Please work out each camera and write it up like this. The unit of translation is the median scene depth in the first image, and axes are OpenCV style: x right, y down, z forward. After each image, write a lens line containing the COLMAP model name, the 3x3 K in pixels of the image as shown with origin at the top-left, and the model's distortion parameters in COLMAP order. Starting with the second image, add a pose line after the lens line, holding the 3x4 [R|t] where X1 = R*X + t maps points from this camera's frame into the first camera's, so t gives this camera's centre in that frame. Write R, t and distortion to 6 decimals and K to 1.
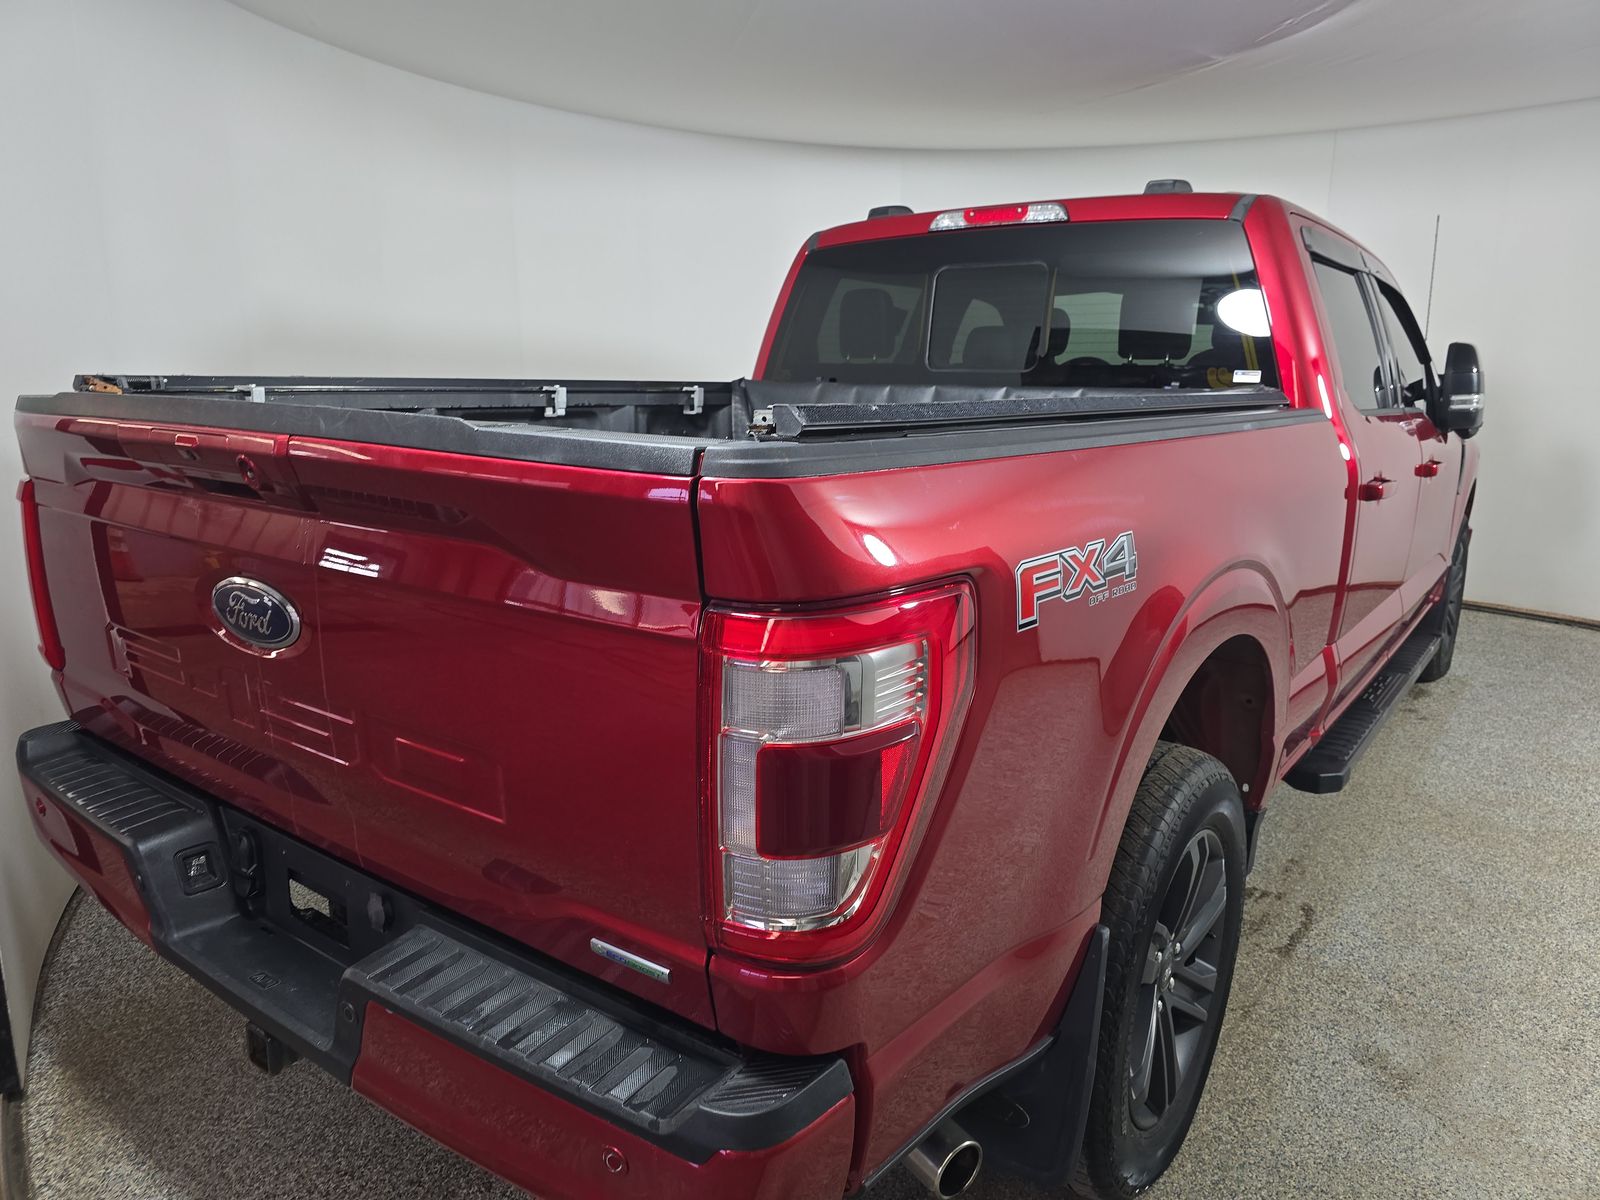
lens RADIAL K [[1081.7, 0, 792.1], [0, 1081.7, 603.9], [0, 0, 1]] dist [0.035343, -0.025132]
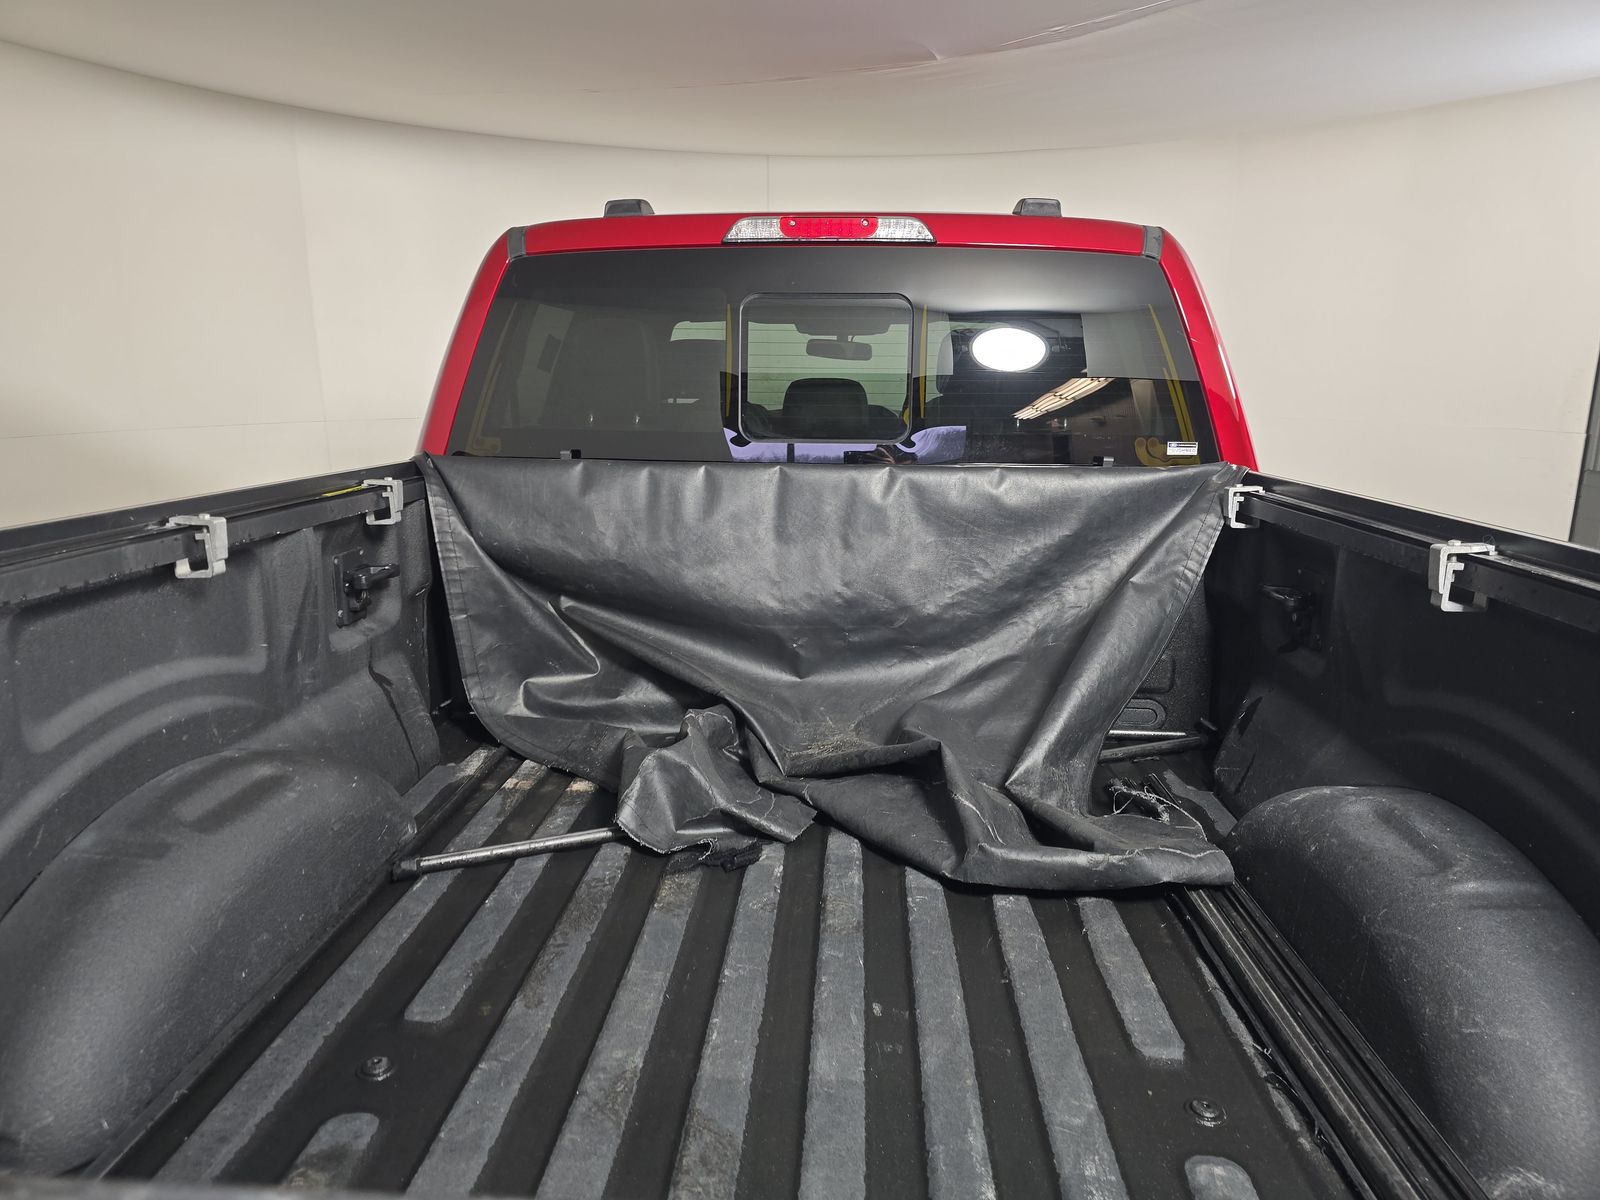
lens RADIAL K [[1081.7, 0, 789.9], [0, 1081.7, 592.7], [0, 0, 1]] dist [0.035343, -0.025132]
pose [[0.838161, -0.111226, 0.533962, -0.250811], [0.116189, 0.992926, 0.024448, -0.141184], [-0.532904, 0.041549, 0.845155, 0.427263]]
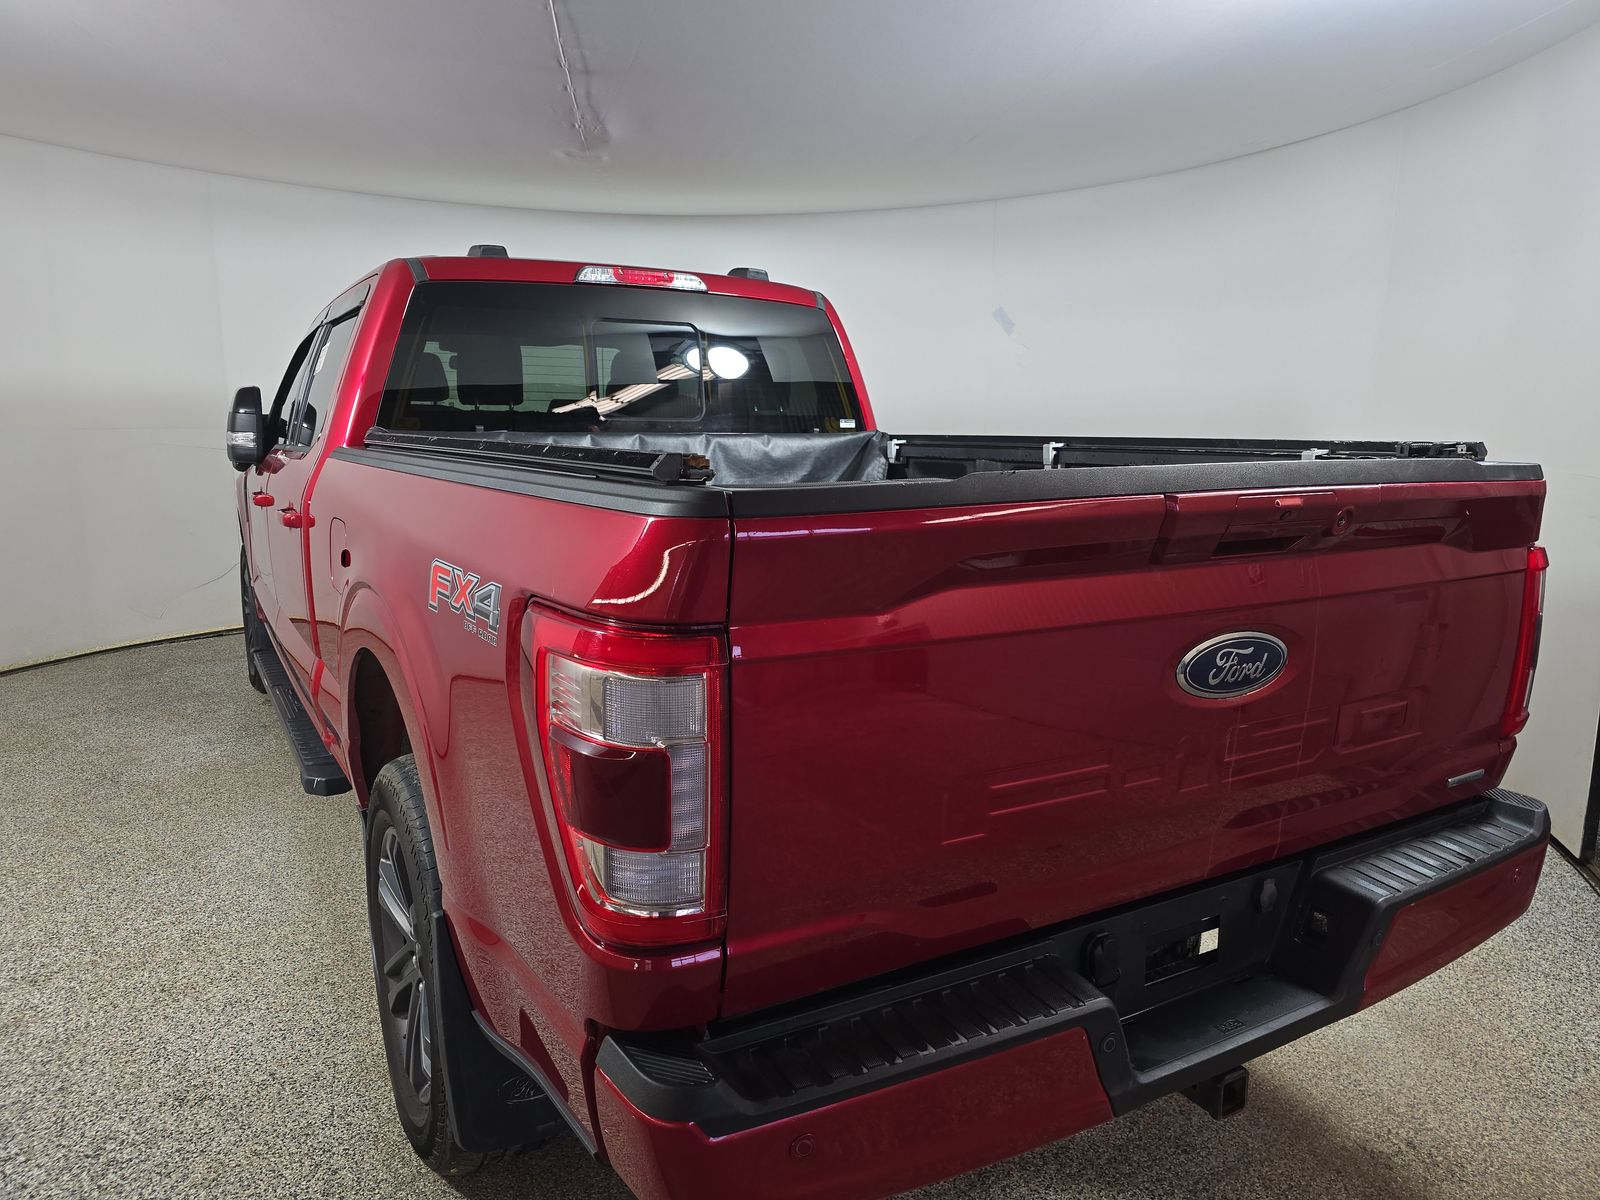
lens RADIAL K [[1081.7, 0, 793.6], [0, 1081.7, 606.5], [0, 0, 1]] dist [0.035343, -0.025132]
pose [[0.390845, -0.164746, 0.905593, -0.804390], [0.192255, 0.976763, 0.094718, -0.113827], [-0.900154, 0.137085, 0.413437, 0.476400]]
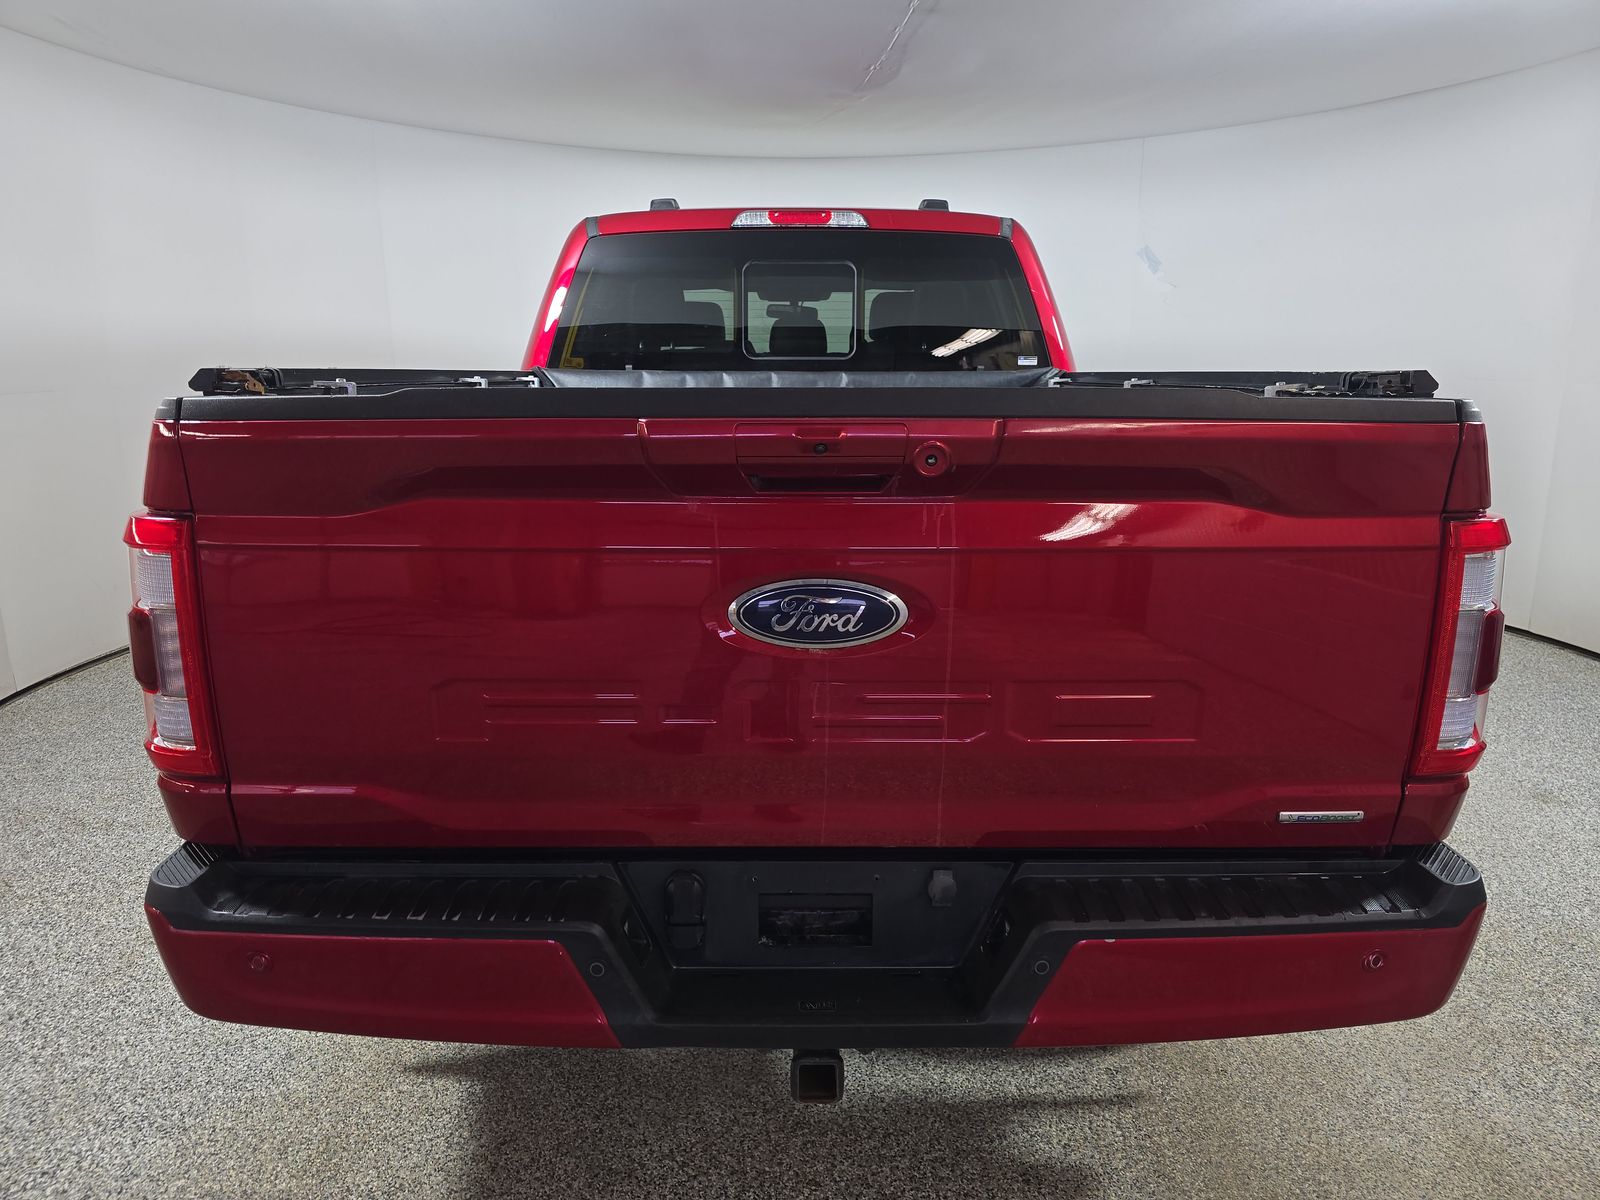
lens RADIAL K [[1081.7, 0, 793.5], [0, 1081.7, 601.5], [0, 0, 1]] dist [0.035343, -0.025132]
pose [[0.796761, -0.138376, 0.588238, -0.537469], [0.135270, 0.989568, 0.049564, -0.026177], [-0.588960, 0.040080, 0.807167, 0.128410]]
